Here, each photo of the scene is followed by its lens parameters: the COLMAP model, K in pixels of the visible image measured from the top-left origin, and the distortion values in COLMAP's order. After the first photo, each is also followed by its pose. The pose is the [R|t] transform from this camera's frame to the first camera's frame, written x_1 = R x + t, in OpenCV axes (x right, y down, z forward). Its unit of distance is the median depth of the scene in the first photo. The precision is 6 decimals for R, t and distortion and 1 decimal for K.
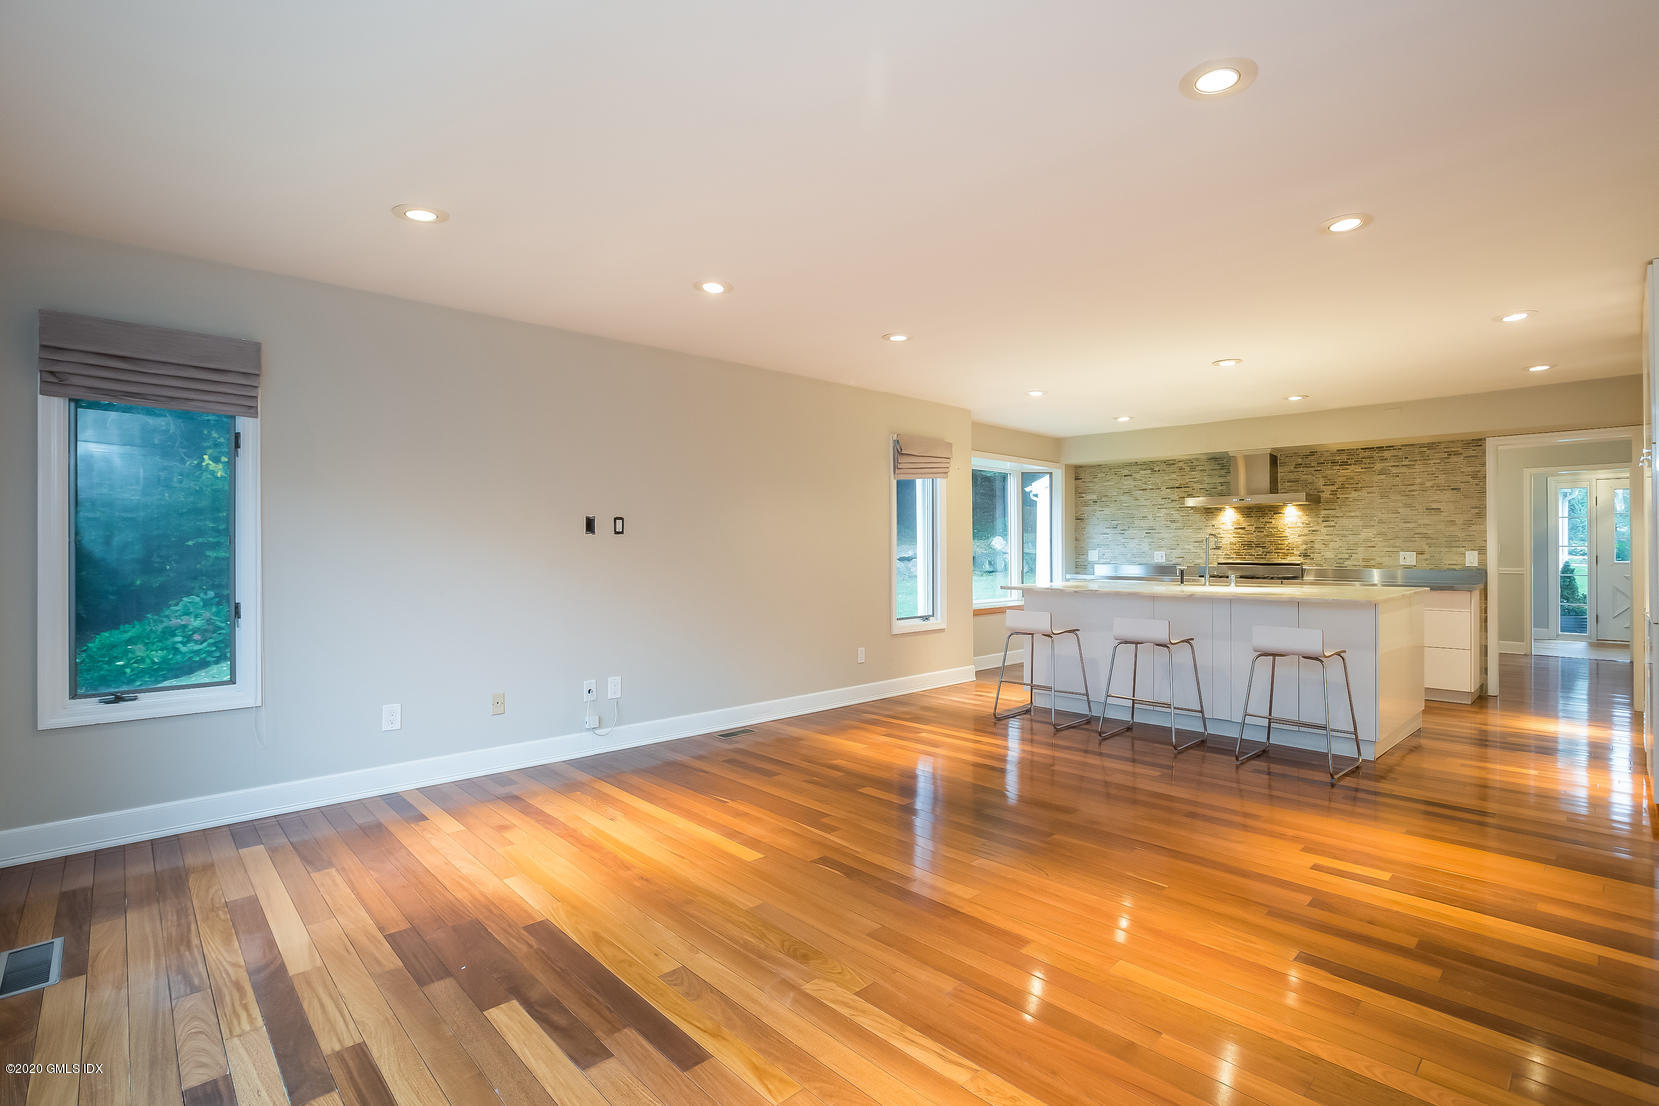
lens RADIAL K [[755.9, 0, 834.0], [0, 755.9, 543.1], [0, 0, 1]] dist [-0.002300, 0.000727]
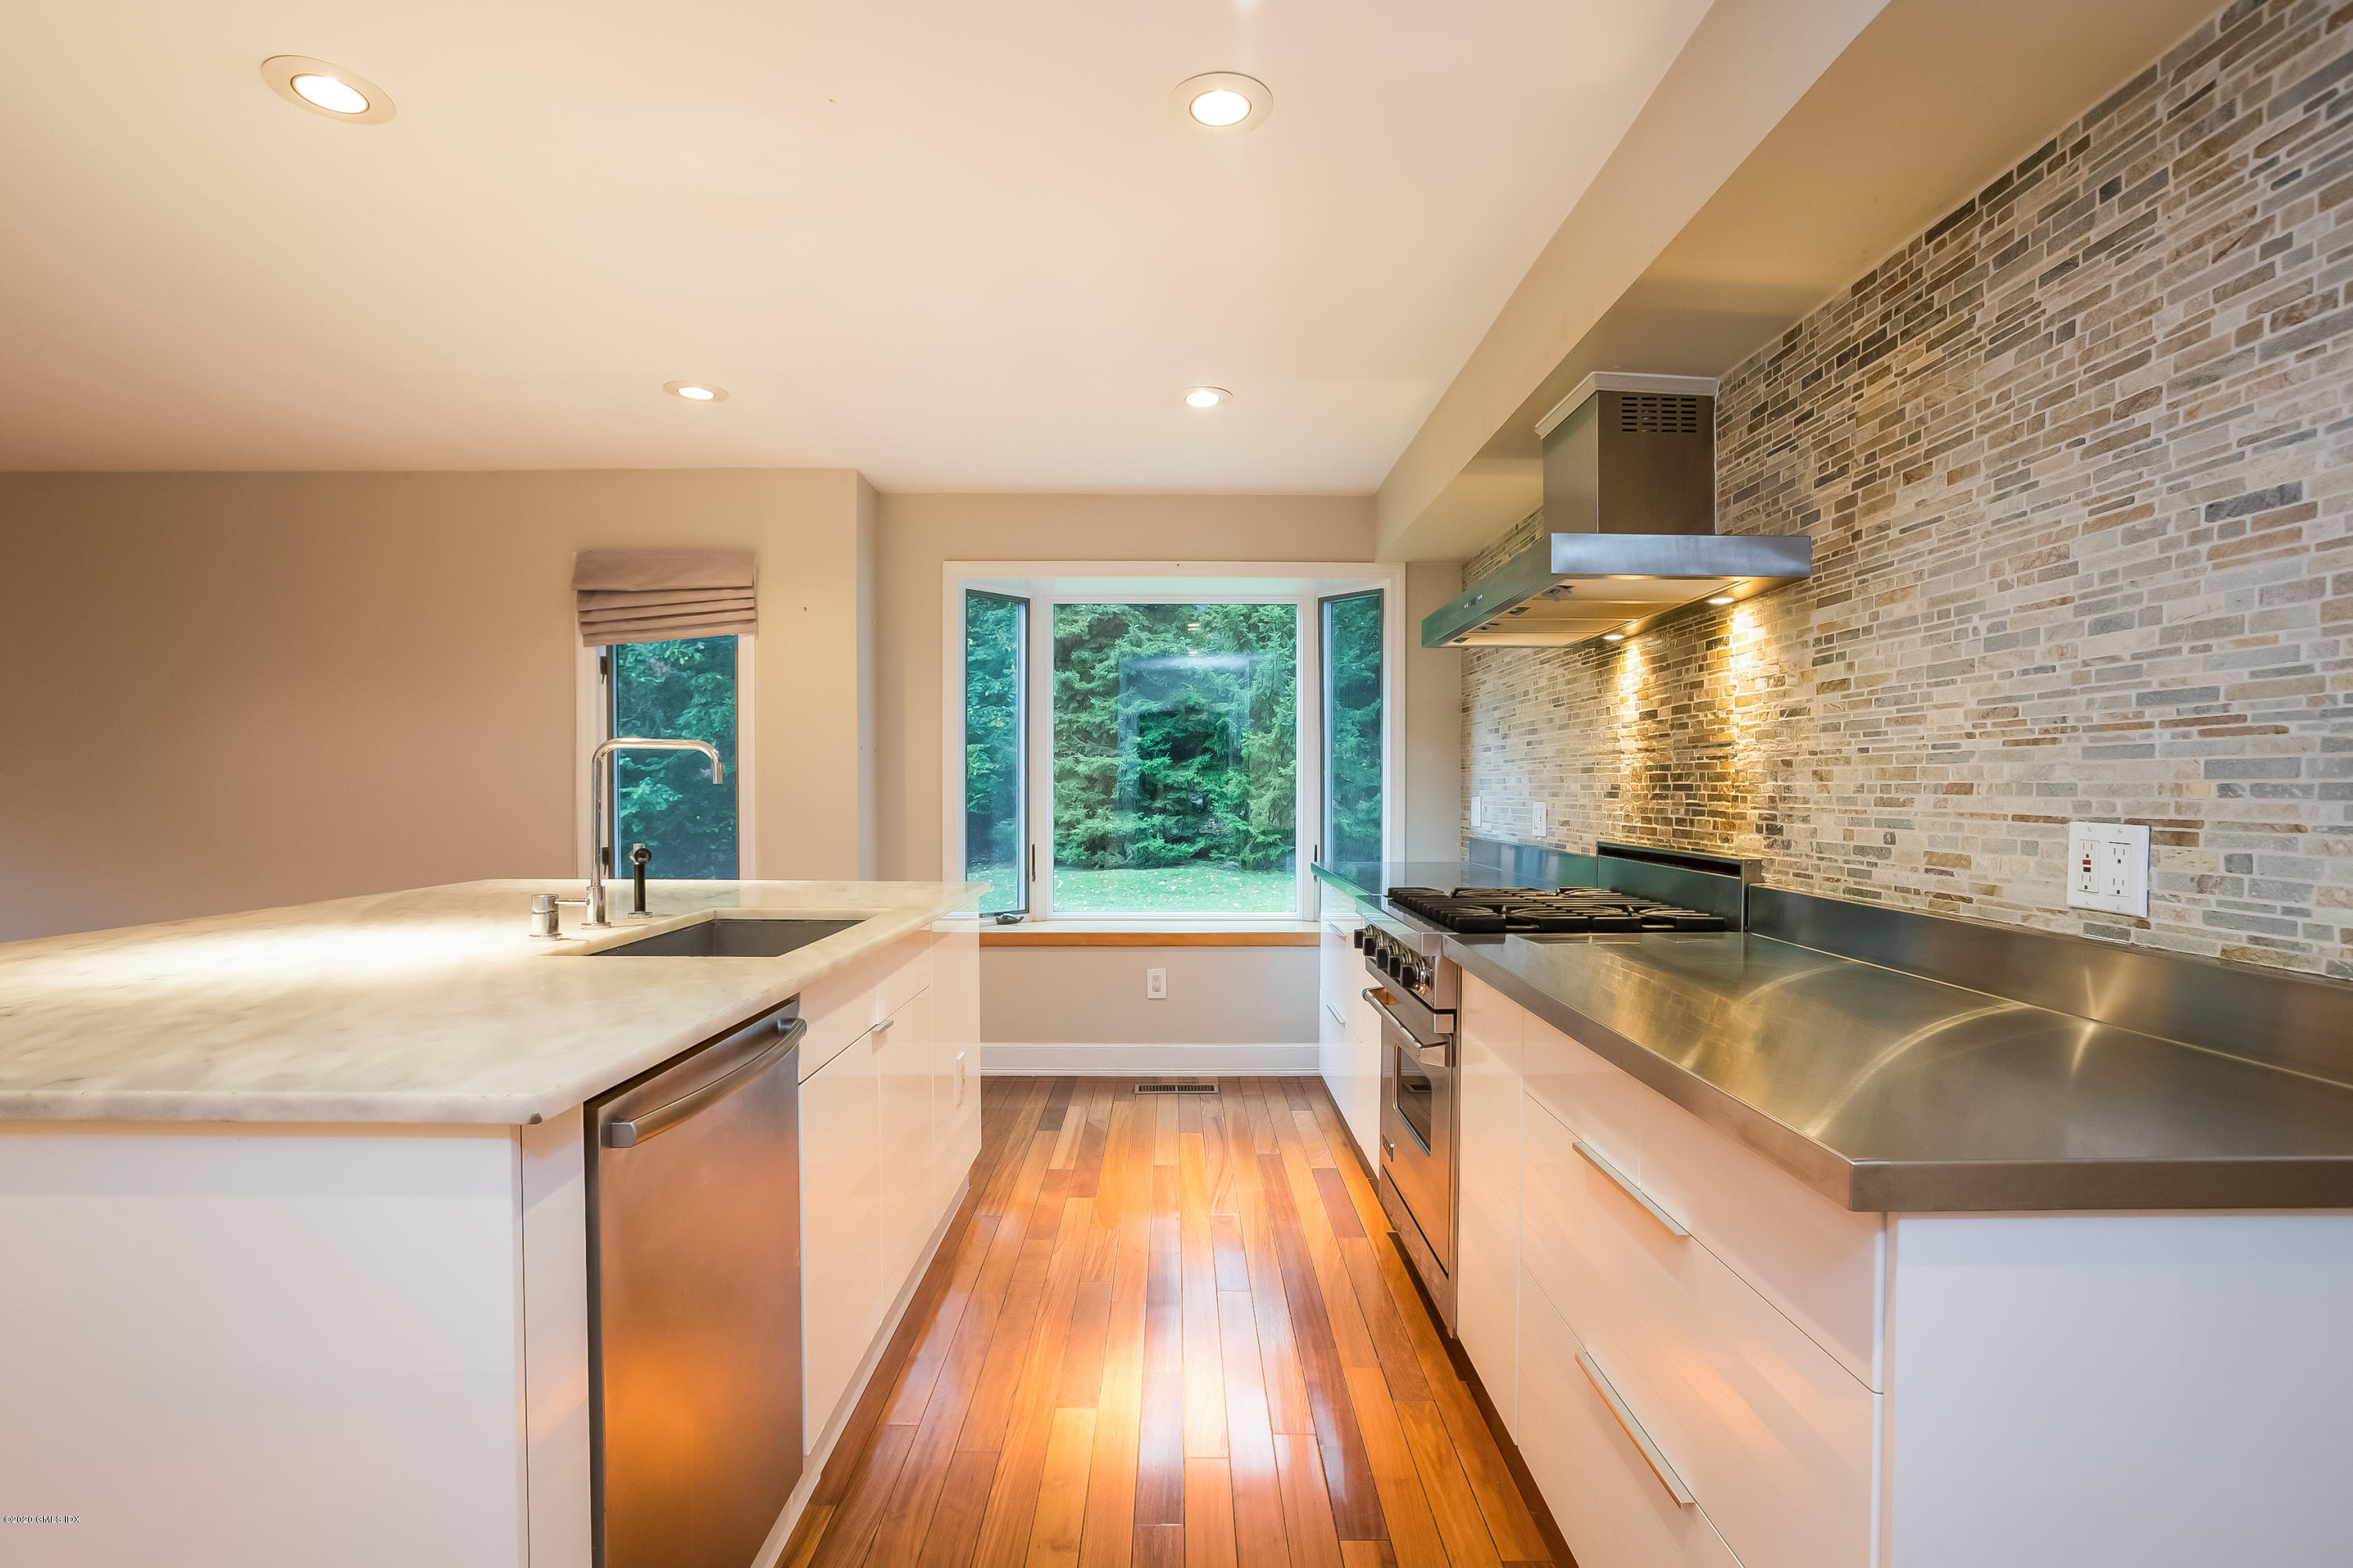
lens RADIAL K [[1072.1, 0, 1183.6], [0, 1072.1, 793.6], [0, 0, 1]] dist [-0.002300, 0.000727]
pose [[0.733679, 0.011340, -0.679402, 0.761752], [-0.005755, 0.999929, 0.010475, 0.004572], [0.679472, -0.003776, 0.733692, 0.714433]]
